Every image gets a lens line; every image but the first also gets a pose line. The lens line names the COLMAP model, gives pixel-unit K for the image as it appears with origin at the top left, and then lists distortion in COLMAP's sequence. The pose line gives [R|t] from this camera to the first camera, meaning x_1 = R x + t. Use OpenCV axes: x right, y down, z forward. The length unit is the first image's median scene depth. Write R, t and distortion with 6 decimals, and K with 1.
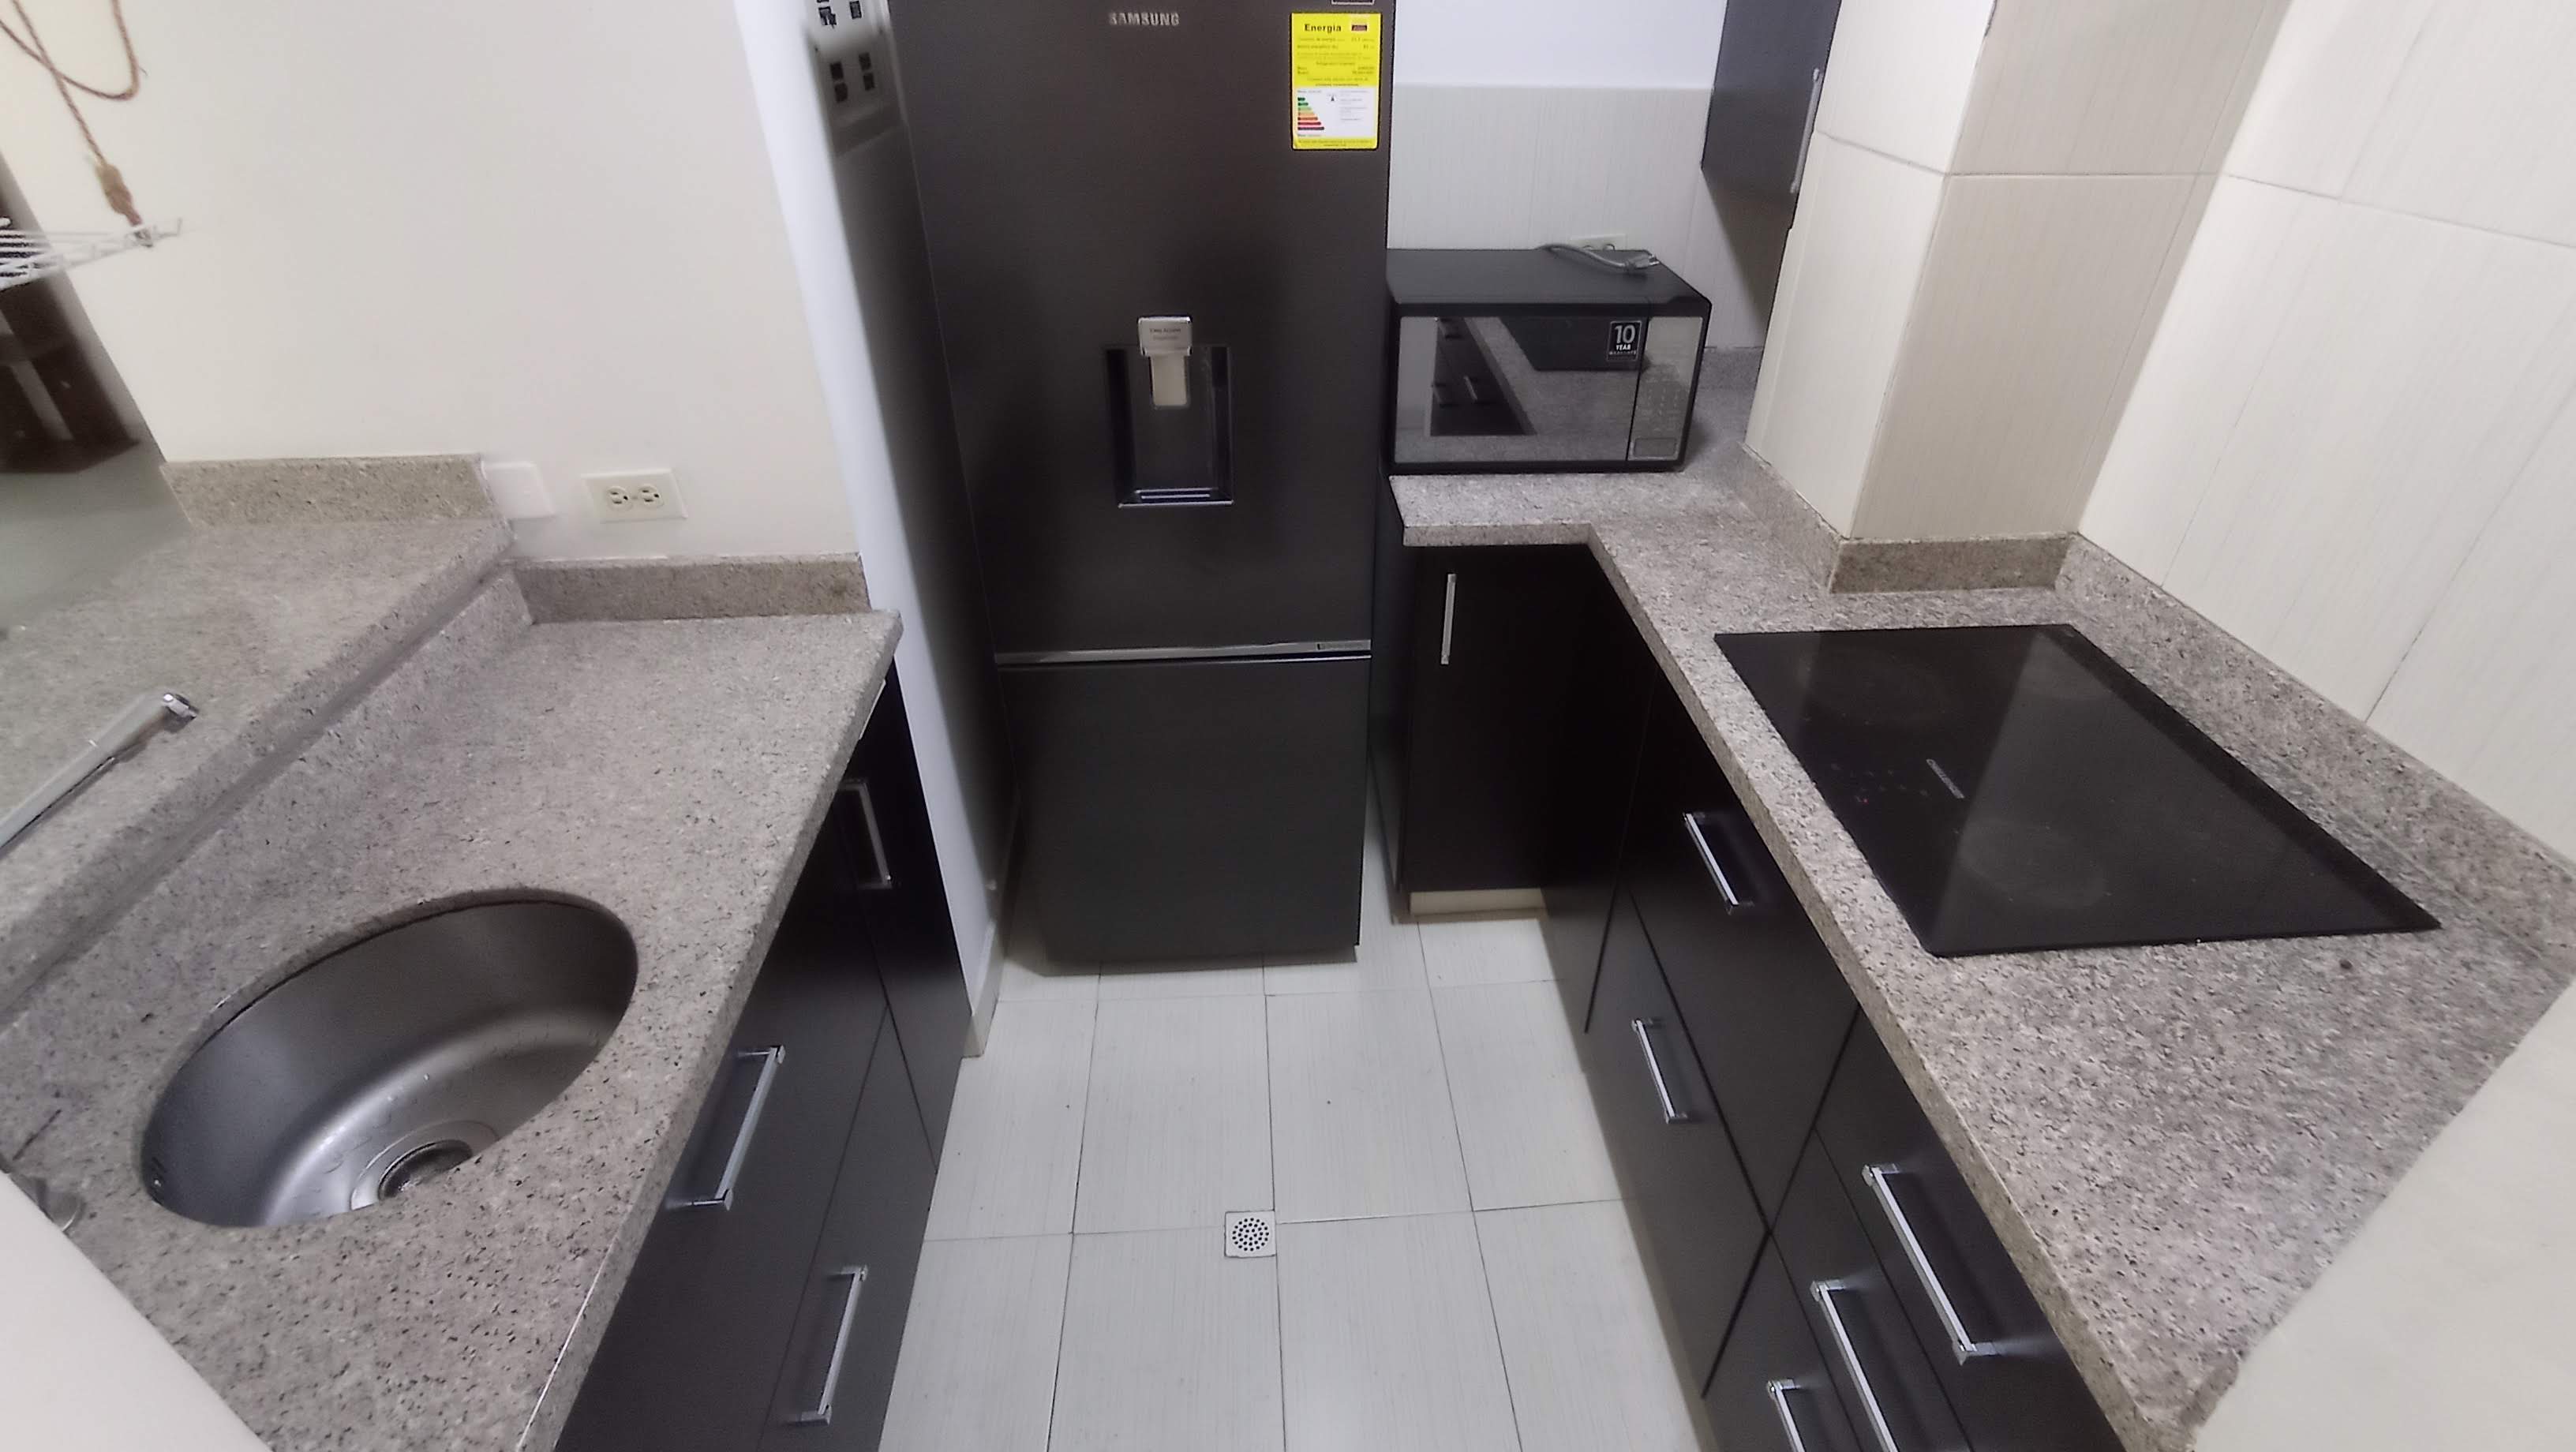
lens RADIAL K [[1158.3, 0, 1292.2], [0, 1158.3, 662.2], [0, 0, 1]] dist [-0.042474, 0.013360]
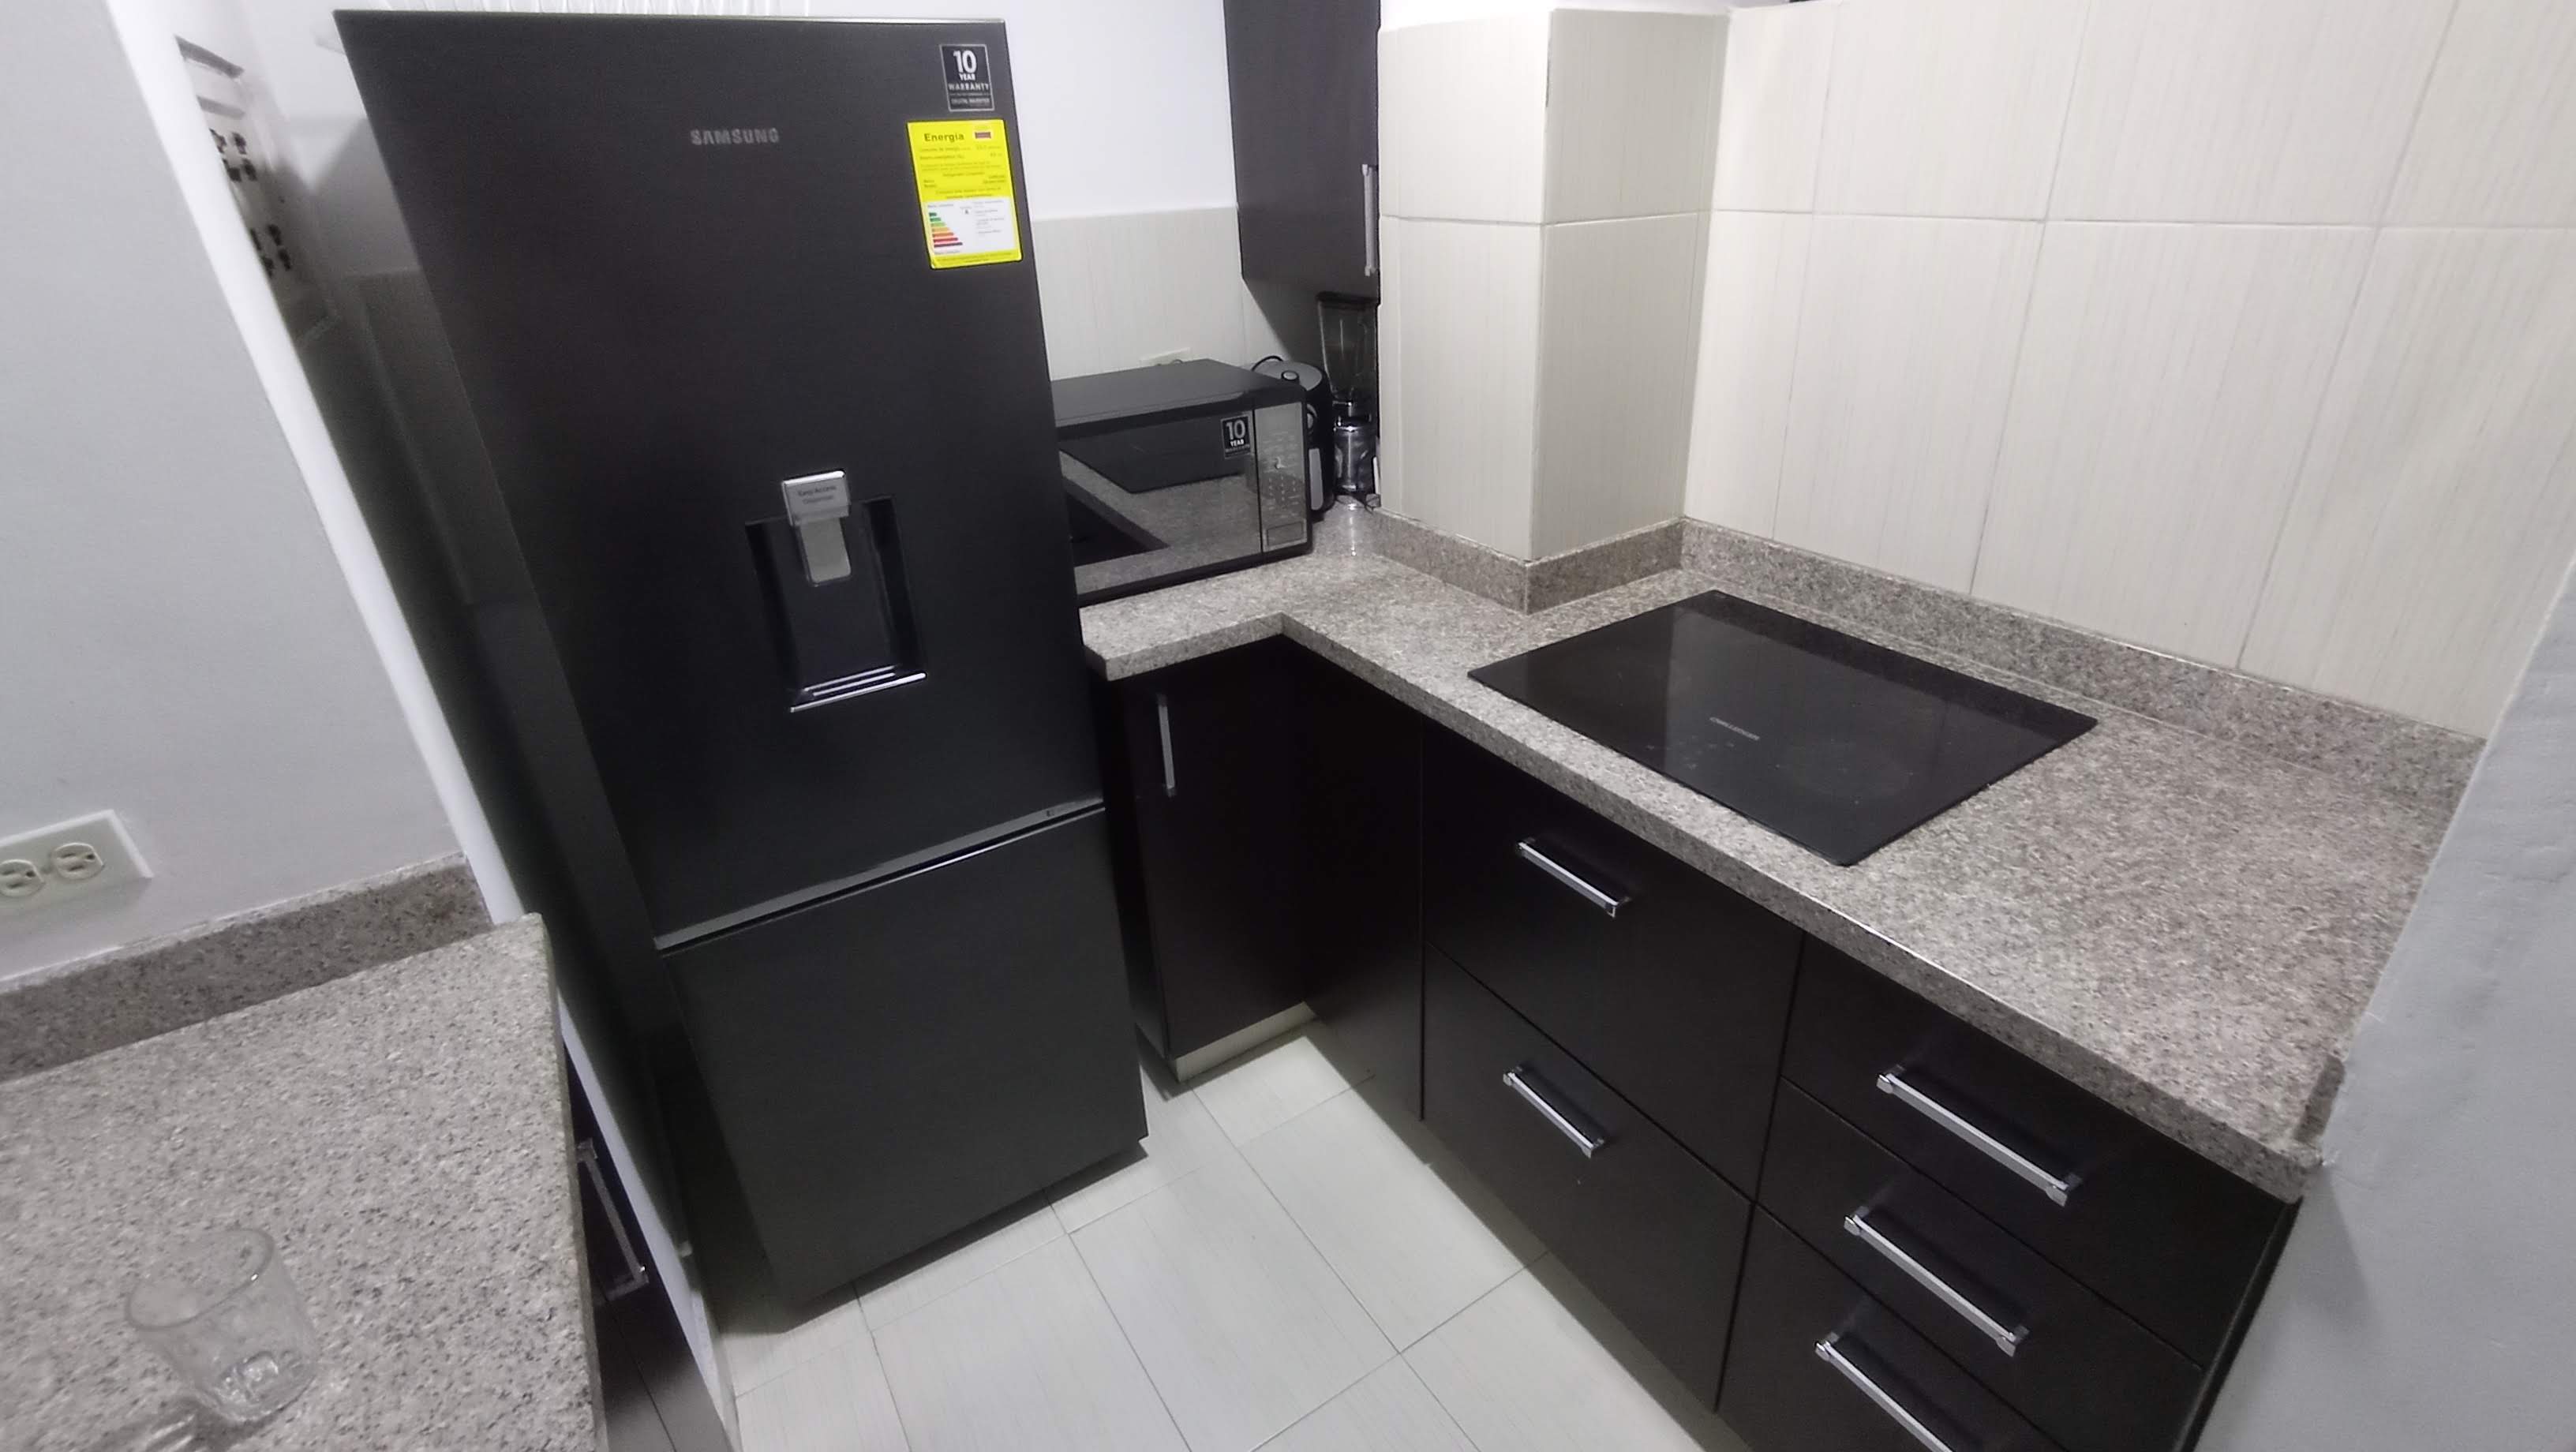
lens RADIAL K [[1168.5, 0, 1303.1], [0, 1168.5, 671.4], [0, 0, 1]] dist [-0.049189, 0.021755]
pose [[0.869950, -0.239081, 0.431308, -0.207030], [0.296465, 0.952475, -0.069999, 0.004199], [-0.394075, 0.188763, 0.899485, 0.124275]]
